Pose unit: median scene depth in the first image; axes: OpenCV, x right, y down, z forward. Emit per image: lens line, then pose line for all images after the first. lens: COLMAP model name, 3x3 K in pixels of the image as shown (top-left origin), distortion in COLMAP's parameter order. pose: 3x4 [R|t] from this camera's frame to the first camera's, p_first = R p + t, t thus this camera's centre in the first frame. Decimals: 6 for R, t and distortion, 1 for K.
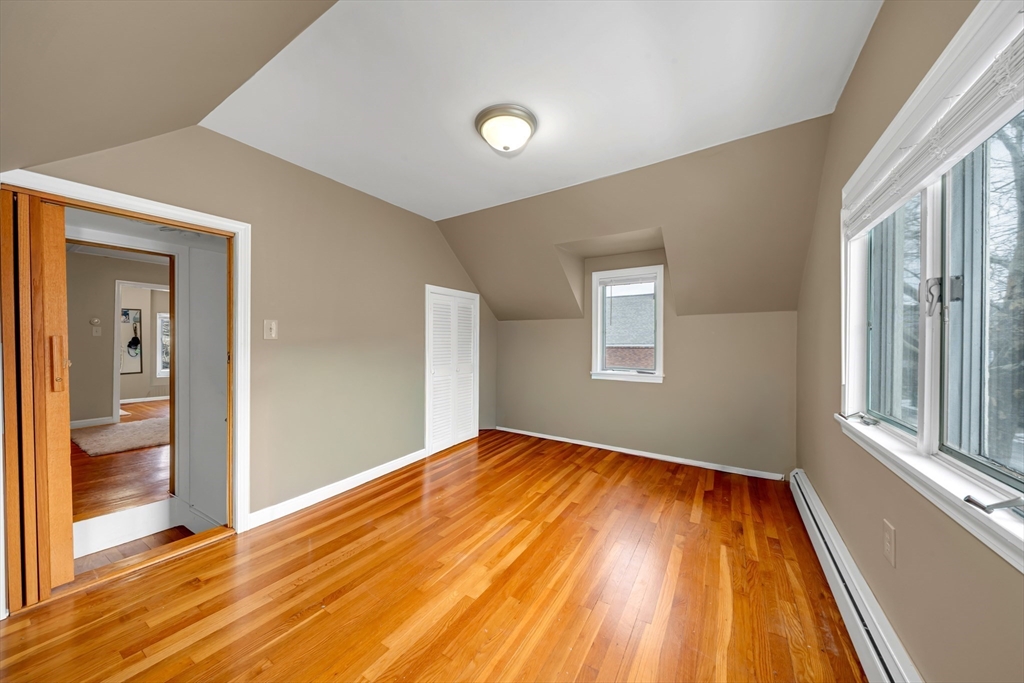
lens RADIAL K [[356.8, 0, 517.5], [0, 356.8, 342.6], [0, 0, 1]] dist [-0.000846, -0.000173]
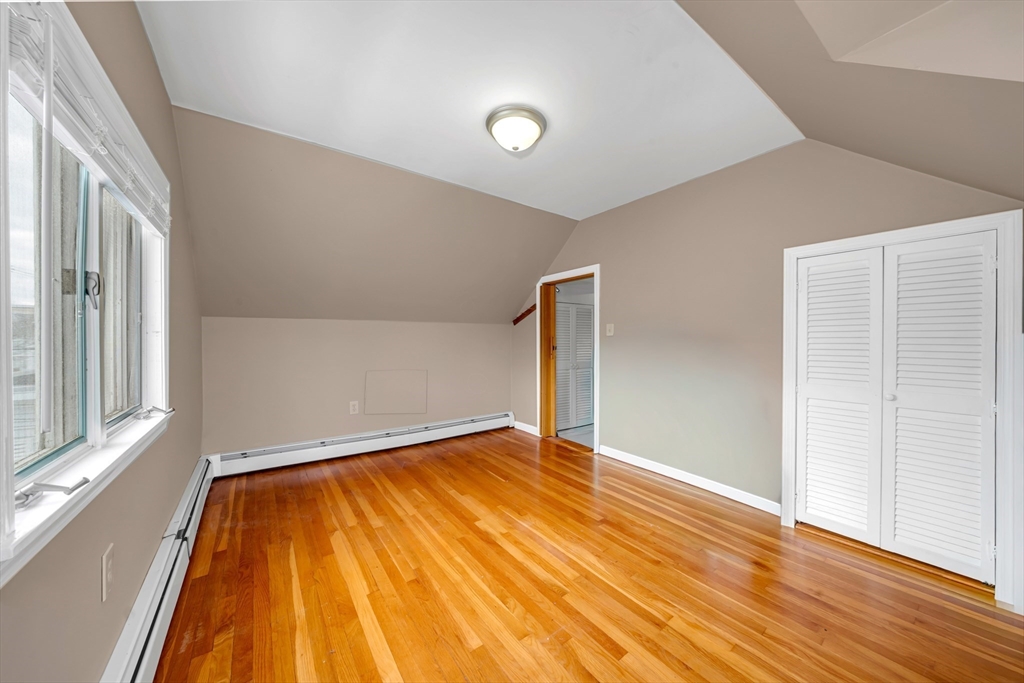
lens RADIAL K [[356.8, 0, 517.5], [0, 356.8, 342.6], [0, 0, 1]] dist [-0.000846, -0.000173]
pose [[-0.389029, 0.007207, -0.921197, 0.837571], [-0.004376, 0.999944, 0.009671, 0.000655], [0.921215, 0.007793, -0.388975, 1.292843]]
